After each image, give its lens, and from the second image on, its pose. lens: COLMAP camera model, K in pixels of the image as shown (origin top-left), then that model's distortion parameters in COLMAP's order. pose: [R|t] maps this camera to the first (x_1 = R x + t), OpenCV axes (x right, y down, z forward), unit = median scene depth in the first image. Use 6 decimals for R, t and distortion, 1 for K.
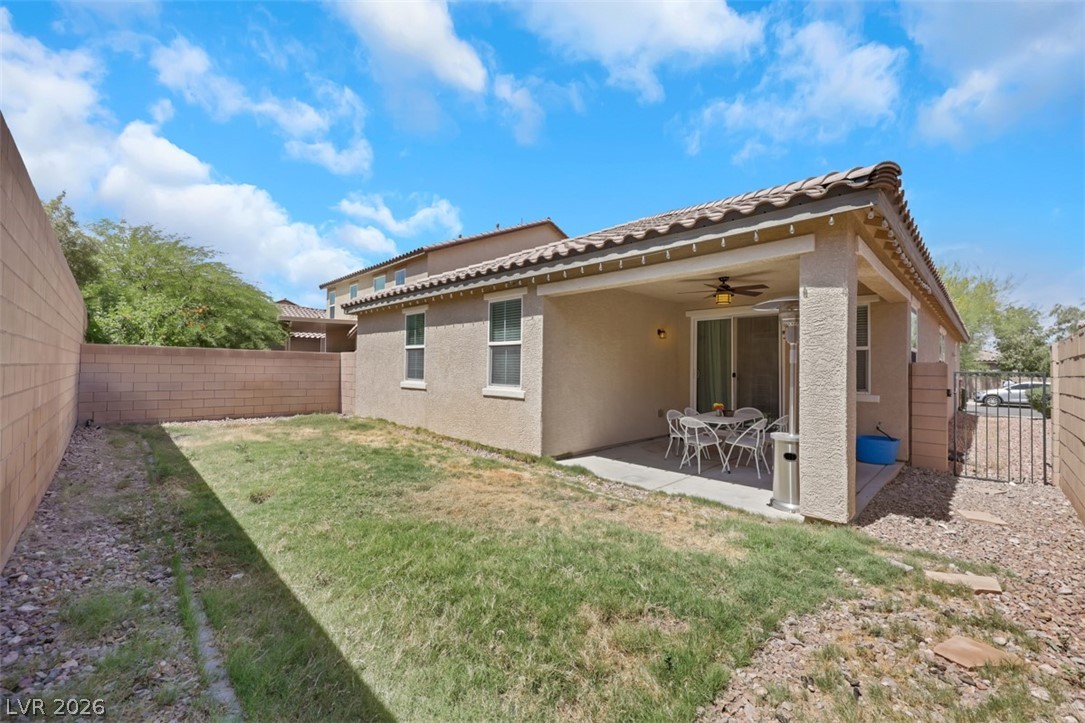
lens RADIAL K [[445.7, 0, 542.5], [0, 445.7, 361.5], [0, 0, 1]] dist [-0.001270, -0.000276]
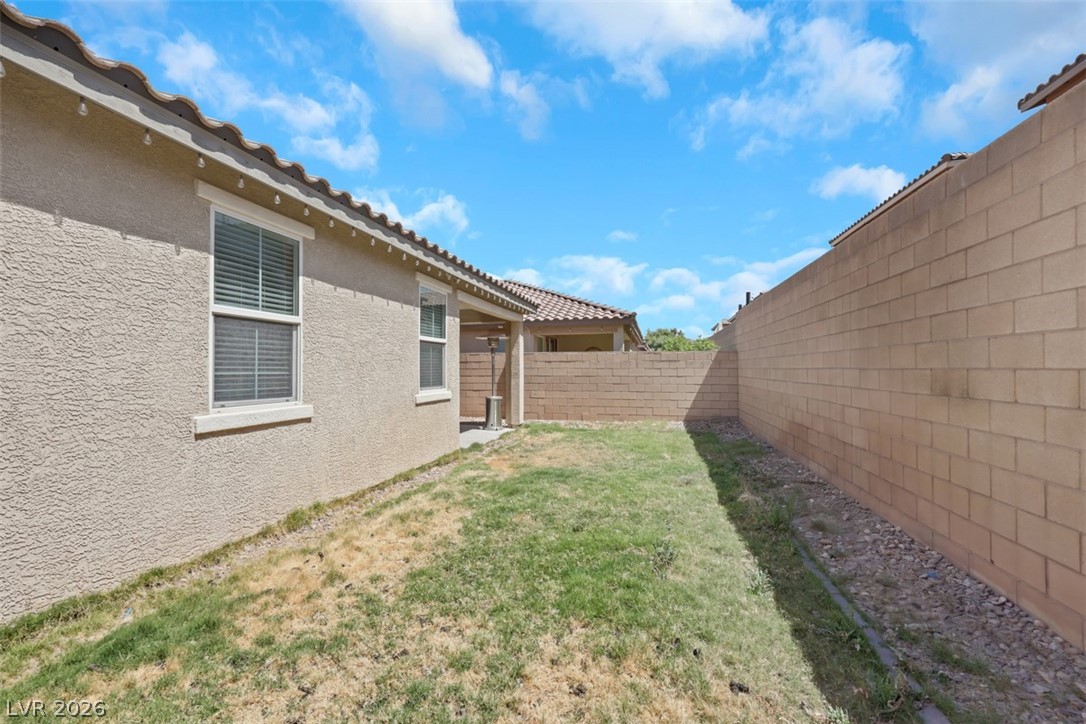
lens RADIAL K [[438.2, 0, 542.0], [0, 438.2, 358.1], [0, 0, 1]] dist [-0.002044, 0.000223]
pose [[-0.531313, 0.013090, 0.847074, -0.765784], [-0.012292, 0.999656, -0.023158, 0.009583], [-0.847086, -0.022717, -0.530970, 1.062085]]
